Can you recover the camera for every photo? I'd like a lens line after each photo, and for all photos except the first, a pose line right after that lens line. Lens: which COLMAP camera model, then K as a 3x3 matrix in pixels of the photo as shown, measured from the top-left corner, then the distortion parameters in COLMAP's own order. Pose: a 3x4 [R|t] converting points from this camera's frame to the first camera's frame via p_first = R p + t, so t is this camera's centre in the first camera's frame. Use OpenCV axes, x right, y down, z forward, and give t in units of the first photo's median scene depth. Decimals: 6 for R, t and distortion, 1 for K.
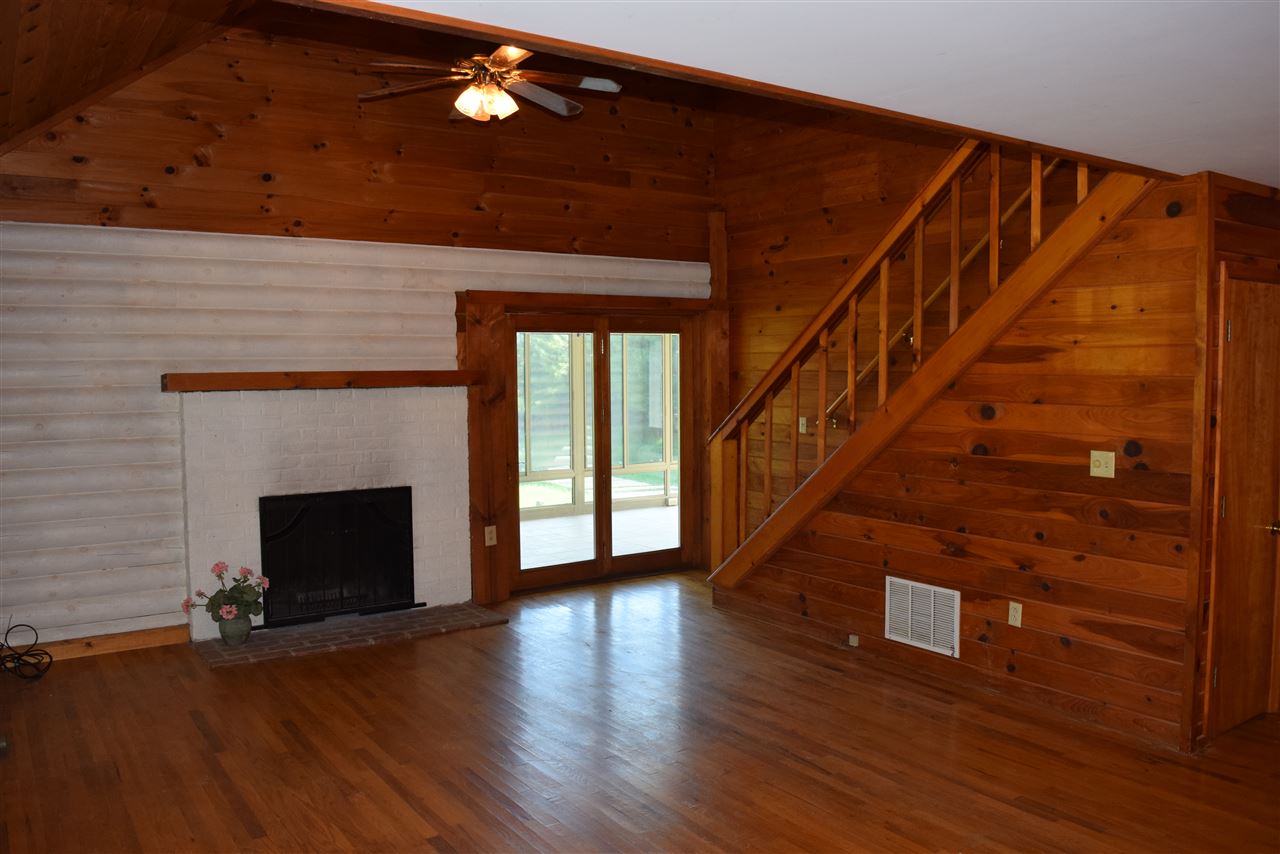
lens RADIAL K [[1006.5, 0, 640.0], [0, 1006.5, 427.0], [0, 0, 1]] dist [-0.079576, 0.000372]
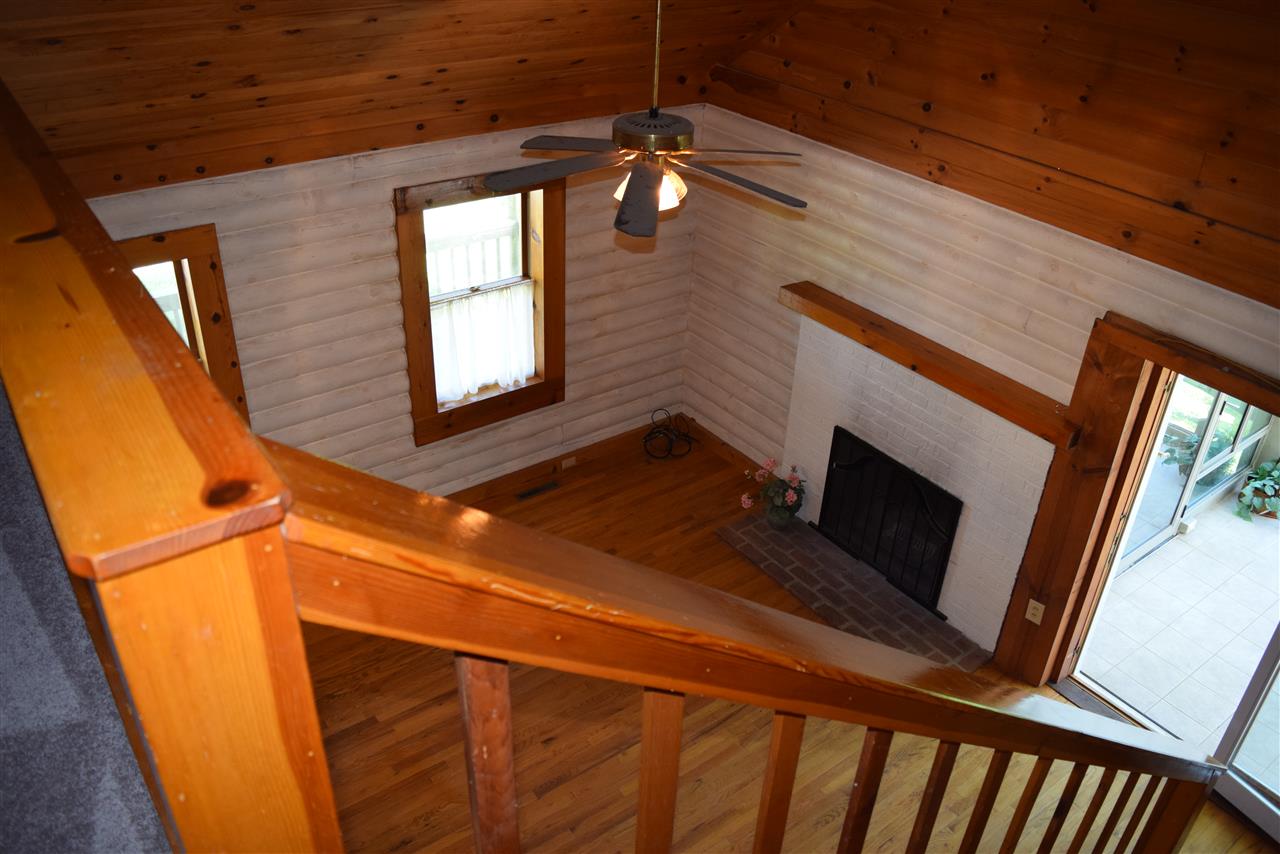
lens RADIAL K [[1006.5, 0, 640.0], [0, 1006.5, 427.0], [0, 0, 1]] dist [-0.079576, 0.000372]
pose [[0.033716, 0.522433, -0.852014, 0.554594], [-0.103816, 0.849717, 0.516916, -0.499790], [0.994025, 0.071024, 0.082886, 0.816384]]
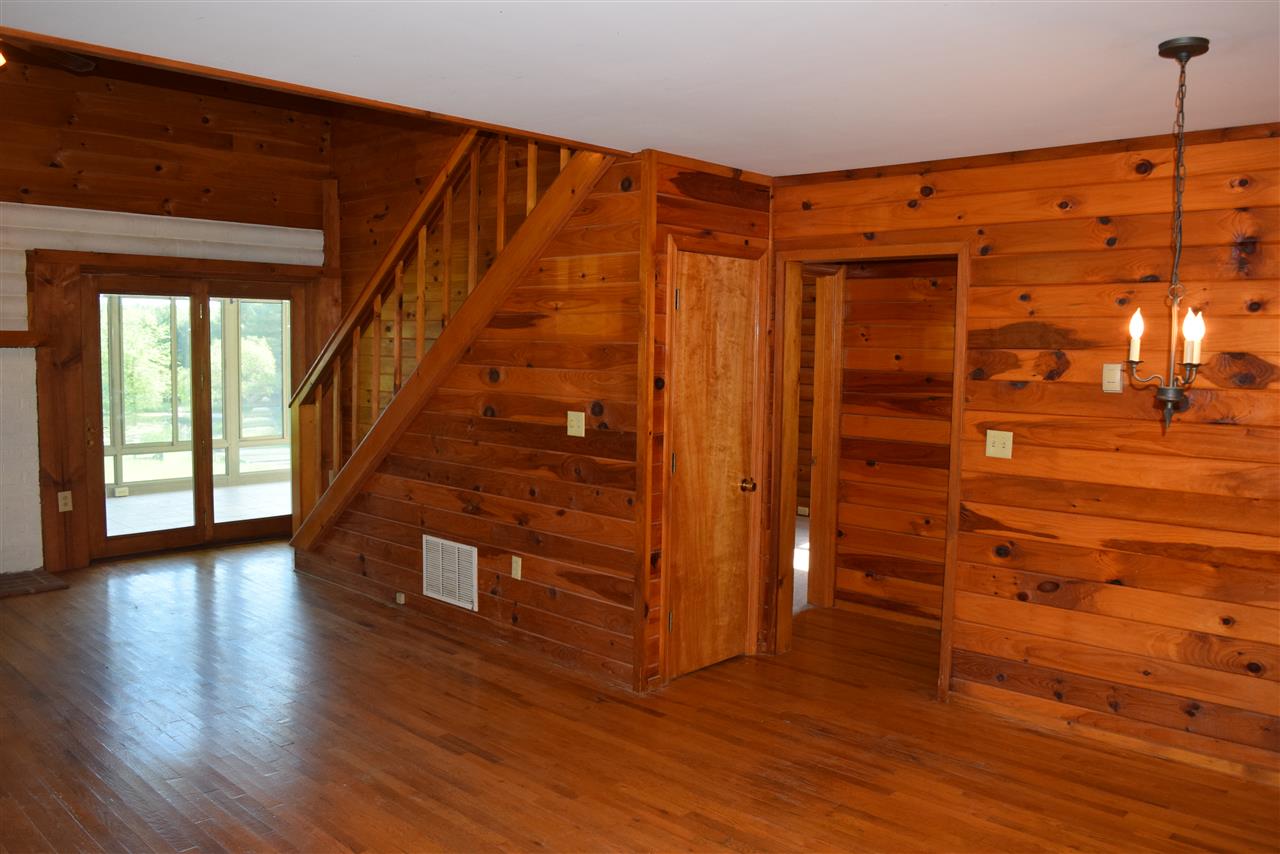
lens RADIAL K [[1006.5, 0, 640.0], [0, 1006.5, 427.0], [0, 0, 1]] dist [-0.079576, 0.000372]
pose [[0.978395, 0.005247, 0.206678, 0.264842], [-0.009256, 0.999787, 0.018434, 0.017268], [-0.206537, -0.019949, 0.978235, -0.060842]]
